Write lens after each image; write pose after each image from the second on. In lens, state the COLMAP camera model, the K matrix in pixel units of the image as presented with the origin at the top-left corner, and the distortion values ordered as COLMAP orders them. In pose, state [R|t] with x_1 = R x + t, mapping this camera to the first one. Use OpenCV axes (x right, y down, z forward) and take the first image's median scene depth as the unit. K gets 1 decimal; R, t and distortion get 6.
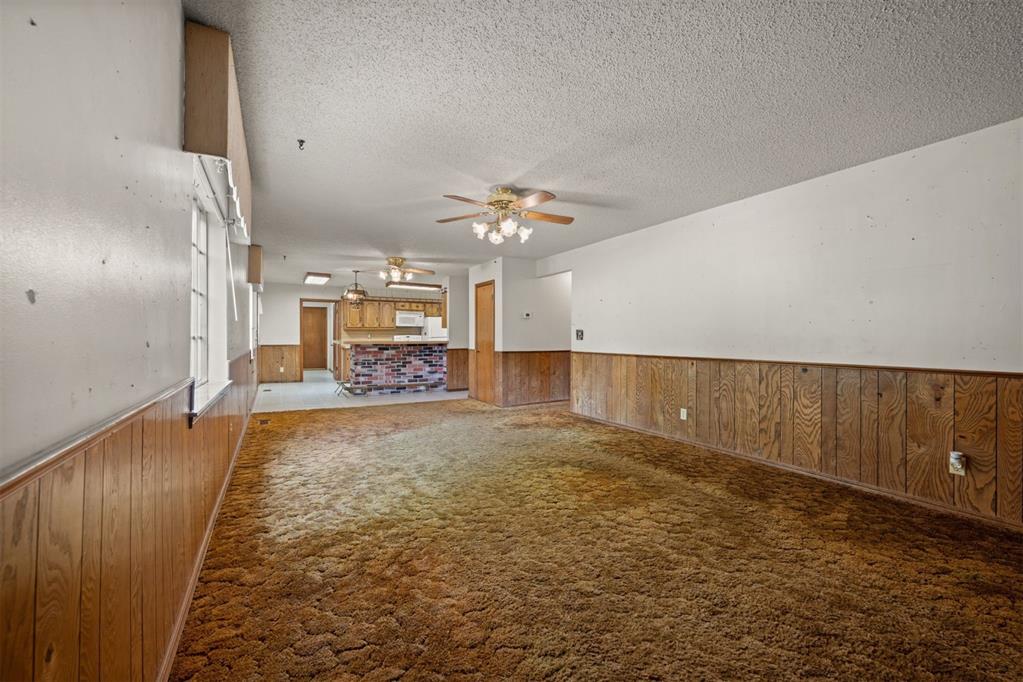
lens RADIAL K [[412.9, 0, 515.5], [0, 412.9, 336.6], [0, 0, 1]] dist [-0.002687, 0.000452]
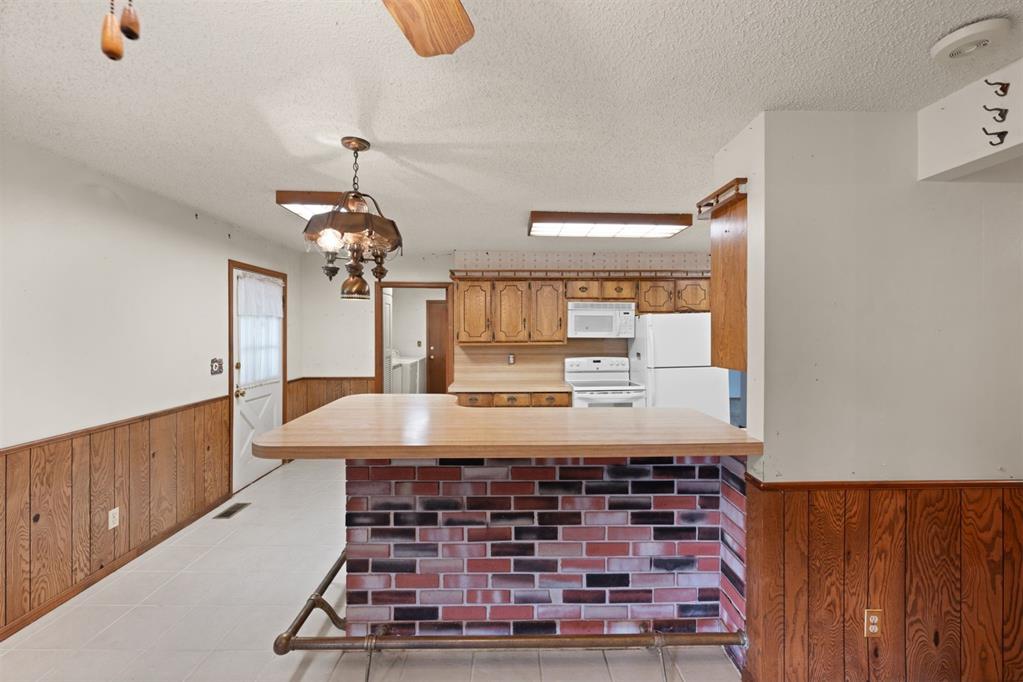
lens RADIAL K [[412.9, 0, 506.8], [0, 412.9, 332.5], [0, 0, 1]] dist [-0.002687, 0.000452]
pose [[0.866860, 0.001812, -0.498548, -0.175898], [0.002382, 0.999967, 0.007778, -0.045097], [0.498545, -0.007930, 0.866827, 0.799465]]
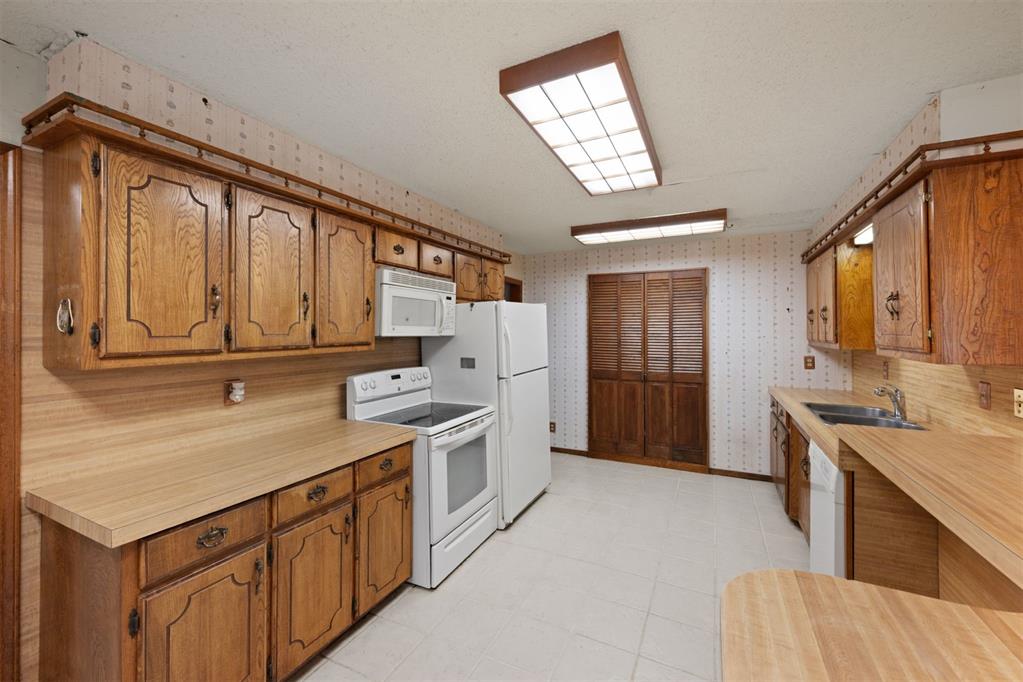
lens RADIAL K [[412.9, 0, 512.1], [0, 412.9, 327.9], [0, 0, 1]] dist [-0.002687, 0.000452]
pose [[0.835135, 0.002793, 0.550039, -0.468002], [0.000743, 0.999980, -0.006206, -0.037948], [-0.550045, 0.005591, 0.835116, 1.030994]]
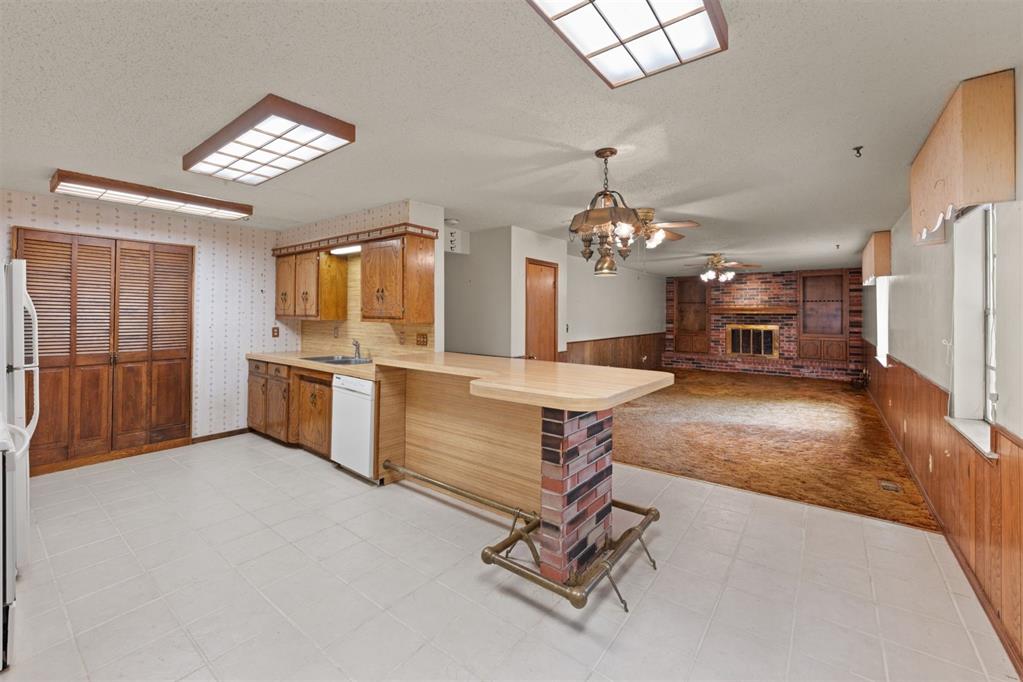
lens RADIAL K [[412.9, 0, 505.7], [0, 412.9, 309.2], [0, 0, 1]] dist [-0.002687, 0.000452]
pose [[-0.373366, 0.003491, 0.927678, -0.628928], [-0.010197, 0.999917, -0.007867, -0.034234], [-0.927628, -0.012396, -0.373299, 1.148950]]
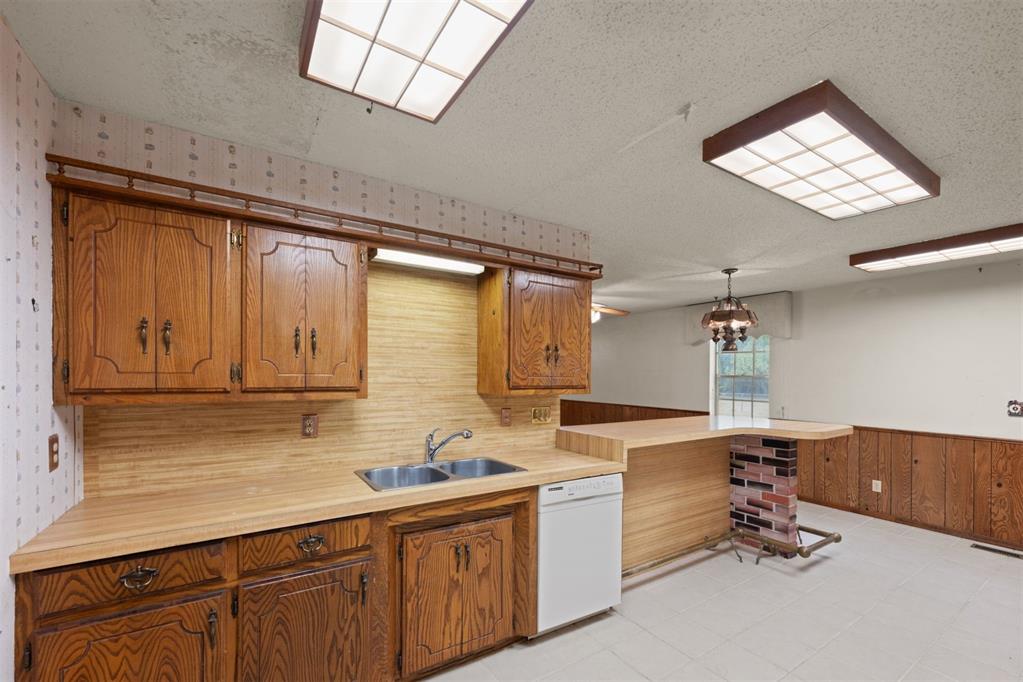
lens RADIAL K [[412.9, 0, 507.3], [0, 412.9, 376.2], [0, 0, 1]] dist [-0.002687, 0.000452]
pose [[-0.999488, -0.011132, -0.029996, -0.112085], [-0.011278, 0.999925, 0.004701, -0.036893], [0.029941, 0.005037, -0.999539, 1.415927]]
